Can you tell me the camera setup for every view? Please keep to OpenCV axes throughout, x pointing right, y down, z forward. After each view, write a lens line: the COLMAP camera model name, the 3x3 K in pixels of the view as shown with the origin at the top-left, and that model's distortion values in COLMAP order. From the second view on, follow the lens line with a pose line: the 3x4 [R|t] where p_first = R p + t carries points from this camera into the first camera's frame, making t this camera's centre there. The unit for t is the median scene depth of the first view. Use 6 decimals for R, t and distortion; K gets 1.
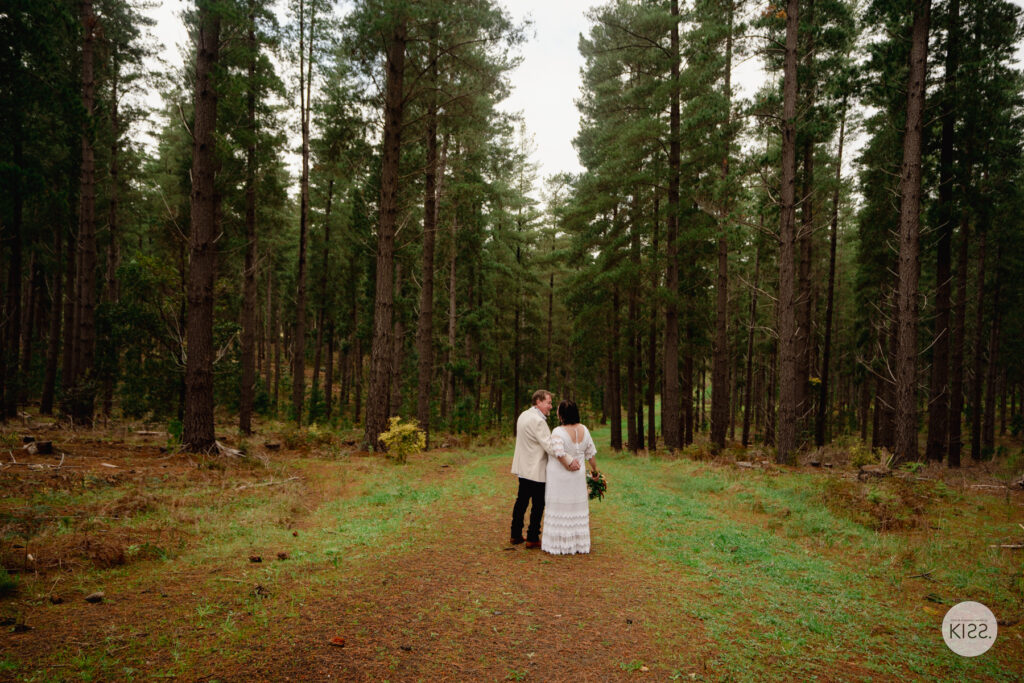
lens RADIAL K [[722.4, 0, 516.8], [0, 722.4, 337.6], [0, 0, 1]] dist [0.017212, 0.000920]
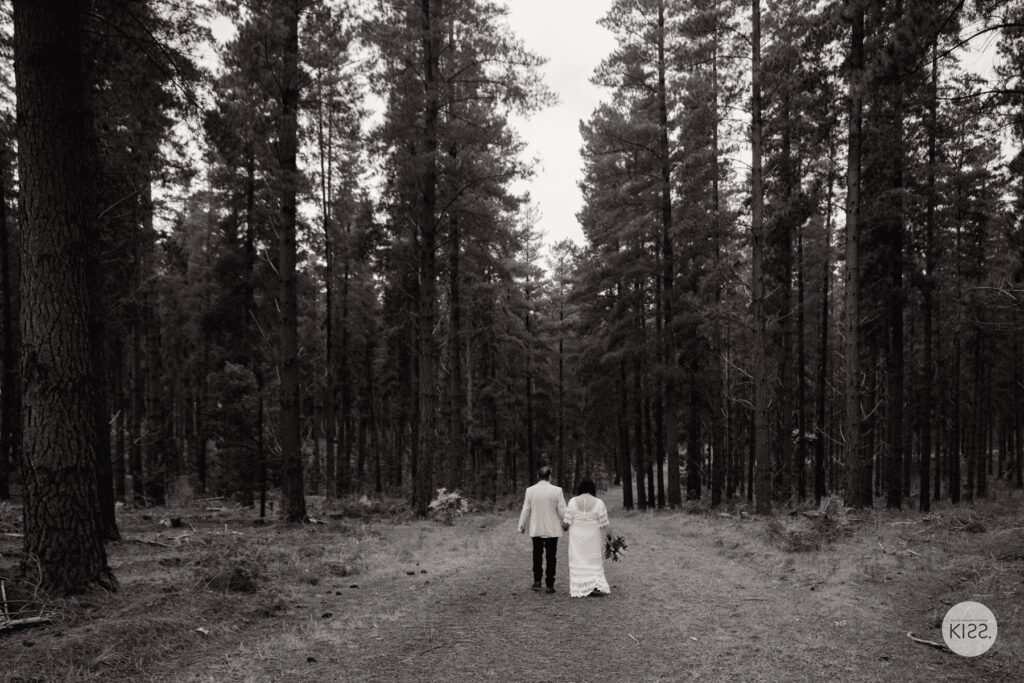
lens RADIAL K [[757.2, 0, 536.0], [0, 757.2, 418.4], [0, 0, 1]] dist [-0.015869, 0.000420]
pose [[0.999201, -0.037755, 0.013119, -0.007342], [0.037369, 0.998893, 0.028564, -0.014784], [-0.014183, -0.028051, 0.999506, -0.107398]]
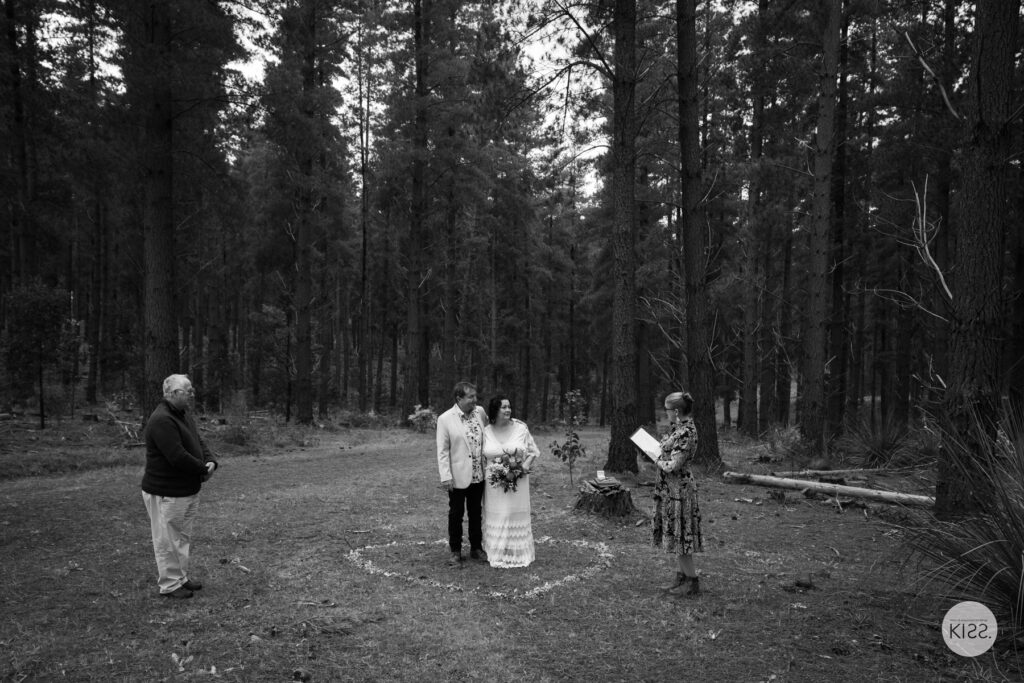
lens RADIAL K [[847.8, 0, 511.5], [0, 847.8, 345.4], [0, 0, 1]] dist [0.019862, 0.041206]
pose [[0.991995, -0.009691, -0.125903, 0.102645], [0.014020, 0.999339, 0.033544, -0.030927], [0.125494, -0.035040, 0.991475, -0.312206]]
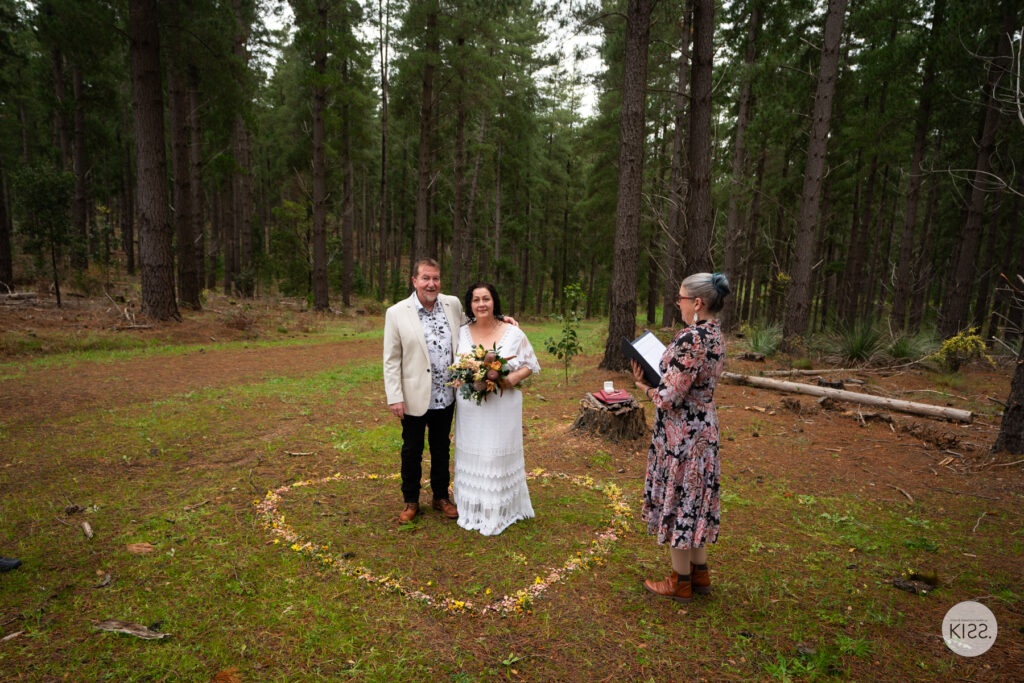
lens RADIAL K [[694.9, 0, 514.2], [0, 694.9, 347.1], [0, 0, 1]] dist [-0.021996, 0.028421]
pose [[0.991931, 0.035645, -0.121663, 0.096130], [-0.014266, 0.984948, 0.172260, -0.023493], [0.125972, -0.169135, 0.977509, -0.243681]]
